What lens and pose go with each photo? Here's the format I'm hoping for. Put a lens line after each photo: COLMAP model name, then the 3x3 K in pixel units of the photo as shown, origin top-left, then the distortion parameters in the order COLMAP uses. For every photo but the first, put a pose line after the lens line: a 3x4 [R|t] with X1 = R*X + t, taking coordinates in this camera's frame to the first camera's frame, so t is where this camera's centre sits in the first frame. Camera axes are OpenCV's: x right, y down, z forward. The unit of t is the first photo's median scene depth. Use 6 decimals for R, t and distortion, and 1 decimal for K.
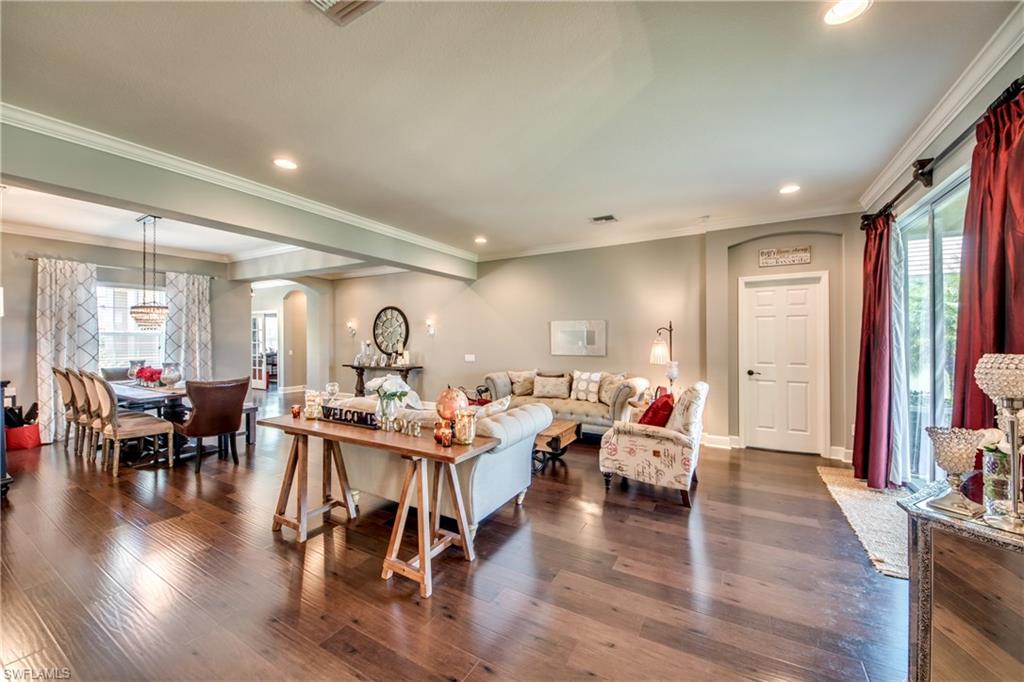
lens RADIAL K [[398.1, 0, 512.0], [0, 398.1, 341.0], [0, 0, 1]] dist [-0.000821, -0.009538]
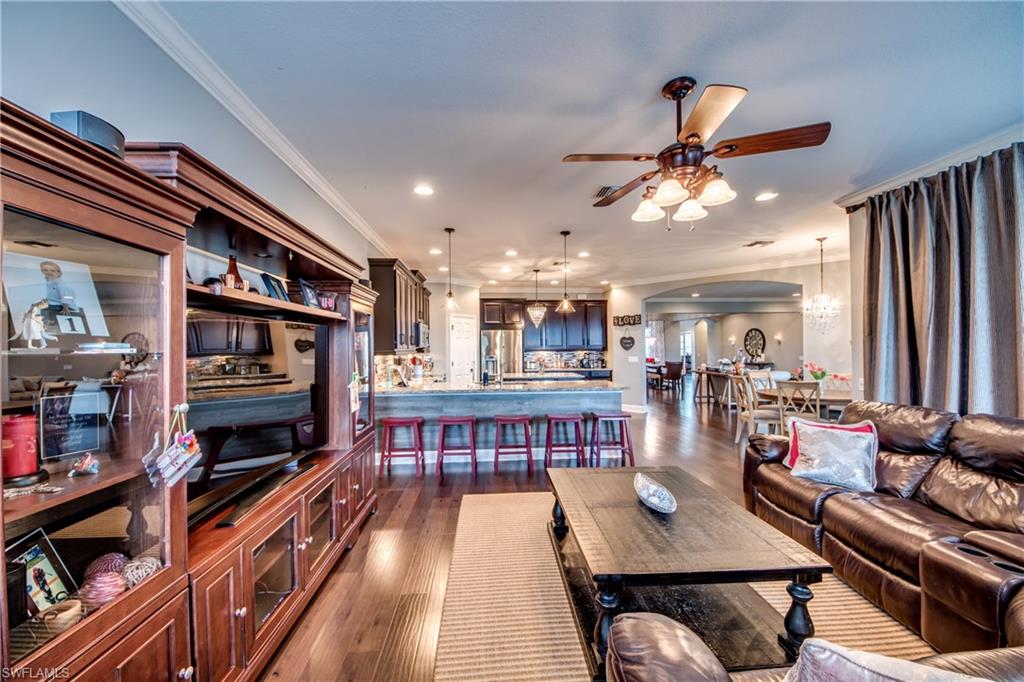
lens RADIAL K [[385.8, 0, 505.2], [0, 385.8, 345.5], [0, 0, 1]] dist [0.000062, -0.008207]
pose [[0.559383, -0.008528, -0.828866, 0.494508], [-0.000441, 0.999944, -0.010586, 0.006172], [0.828909, 0.006287, 0.559347, -0.868005]]
